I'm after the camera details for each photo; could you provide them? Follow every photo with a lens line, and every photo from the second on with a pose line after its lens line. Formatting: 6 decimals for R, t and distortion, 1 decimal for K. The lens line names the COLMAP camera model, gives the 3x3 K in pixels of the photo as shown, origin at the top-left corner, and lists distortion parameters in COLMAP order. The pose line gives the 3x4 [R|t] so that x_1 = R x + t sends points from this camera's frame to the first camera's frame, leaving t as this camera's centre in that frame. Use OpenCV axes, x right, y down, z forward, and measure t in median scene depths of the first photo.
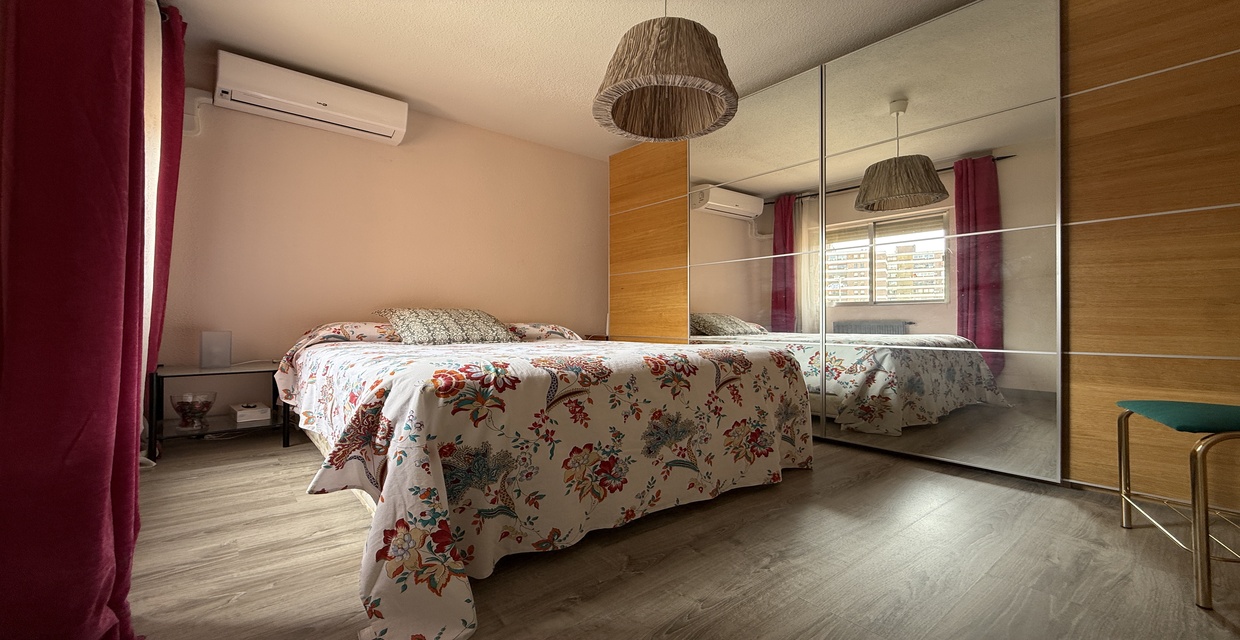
lens RADIAL K [[497.5, 0, 617.7], [0, 497.5, 310.2], [0, 0, 1]] dist [0.000088, -0.000074]
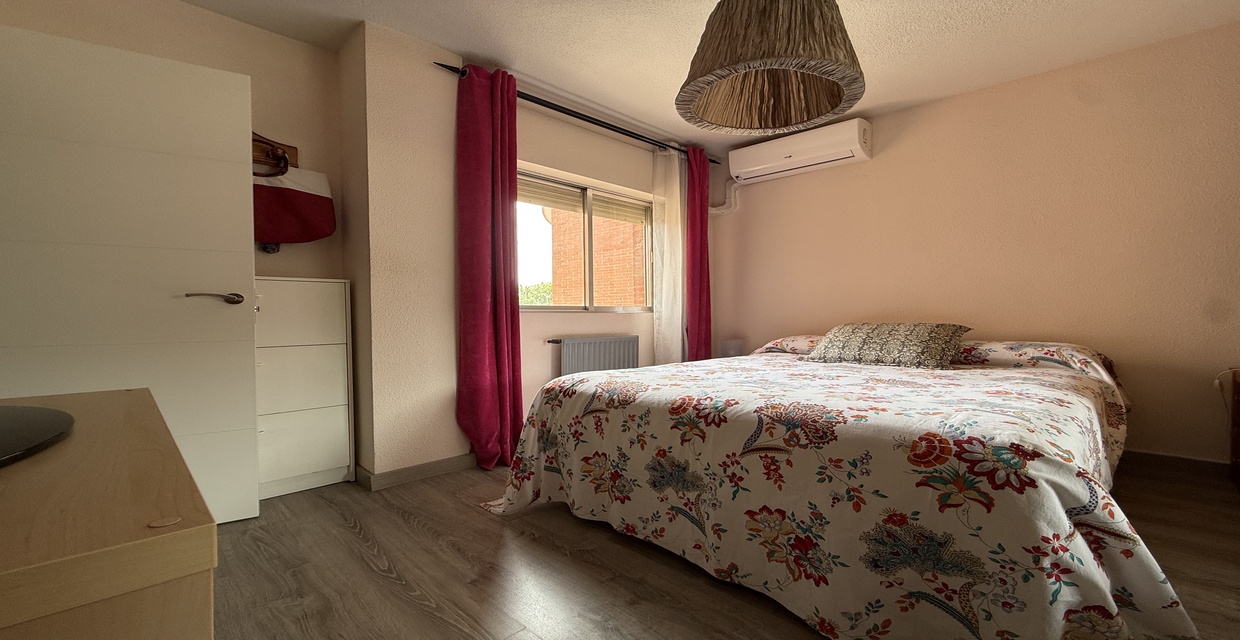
lens RADIAL K [[497.5, 0, 618.5], [0, 497.5, 327.4], [0, 0, 1]] dist [0.000088, -0.000074]
pose [[0.097524, 0.021158, -0.995008, 1.006057], [0.032431, 0.999175, 0.024425, -0.067323], [0.994705, -0.034651, 0.096757, 0.777014]]
